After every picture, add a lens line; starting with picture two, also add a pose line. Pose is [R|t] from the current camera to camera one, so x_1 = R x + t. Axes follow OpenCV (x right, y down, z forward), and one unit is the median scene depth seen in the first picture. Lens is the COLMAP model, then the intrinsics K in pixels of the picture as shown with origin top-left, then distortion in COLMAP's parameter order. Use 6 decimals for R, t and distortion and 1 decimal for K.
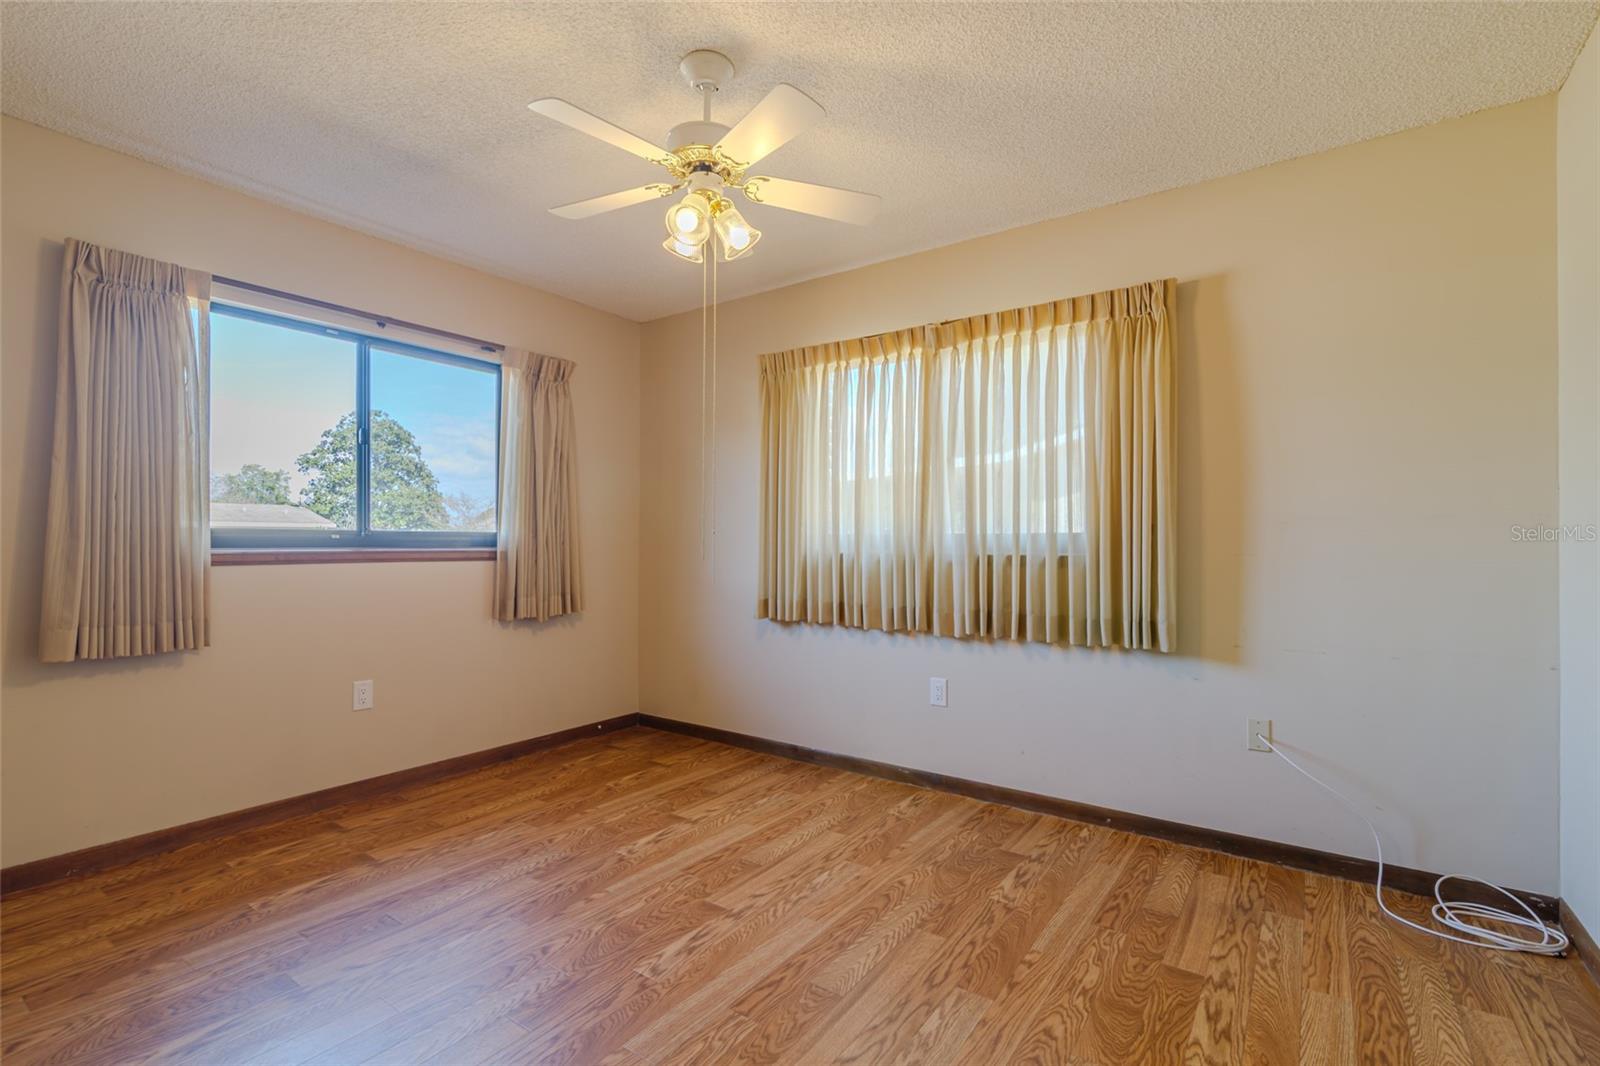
lens RADIAL K [[721.9, 0, 838.1], [0, 721.9, 545.1], [0, 0, 1]] dist [-0.000474, -0.001255]
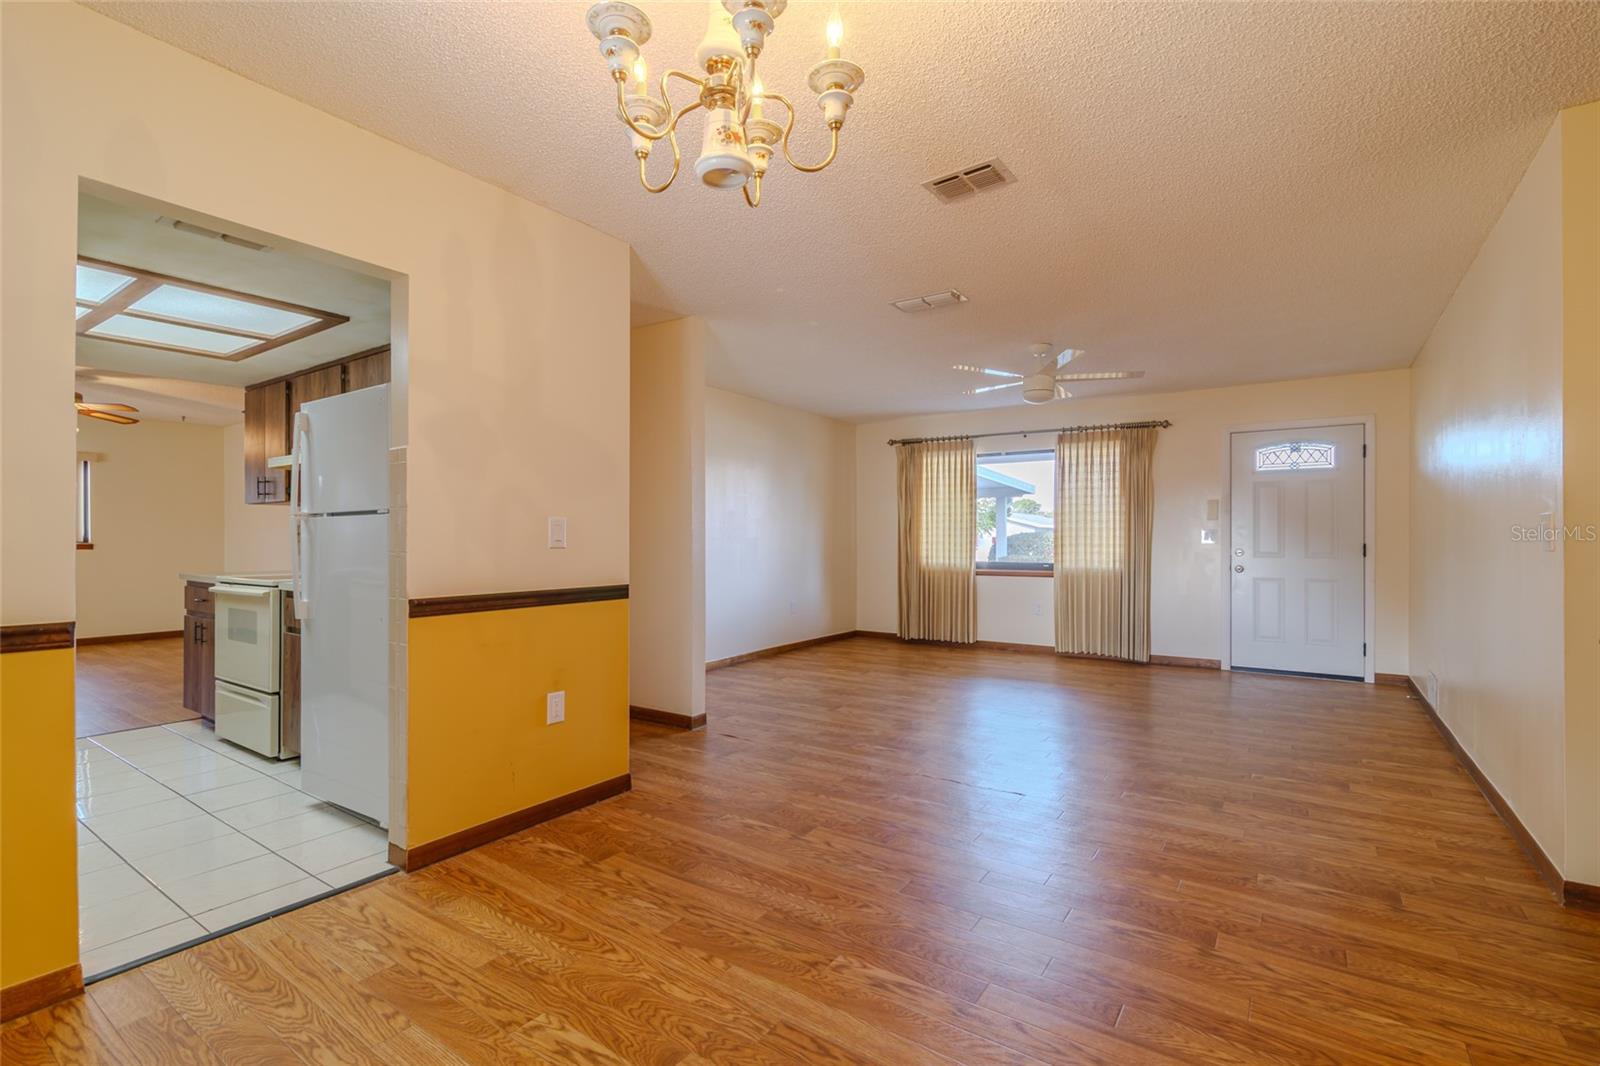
lens RADIAL K [[724.4, 0, 796.2], [0, 724.4, 544.7], [0, 0, 1]] dist [-0.002068, 0.001537]
pose [[-0.023904, 0.009330, -0.999671, 0.540064], [0.004634, 0.999947, 0.009221, -0.017630], [0.999704, -0.004412, -0.023946, 0.707309]]
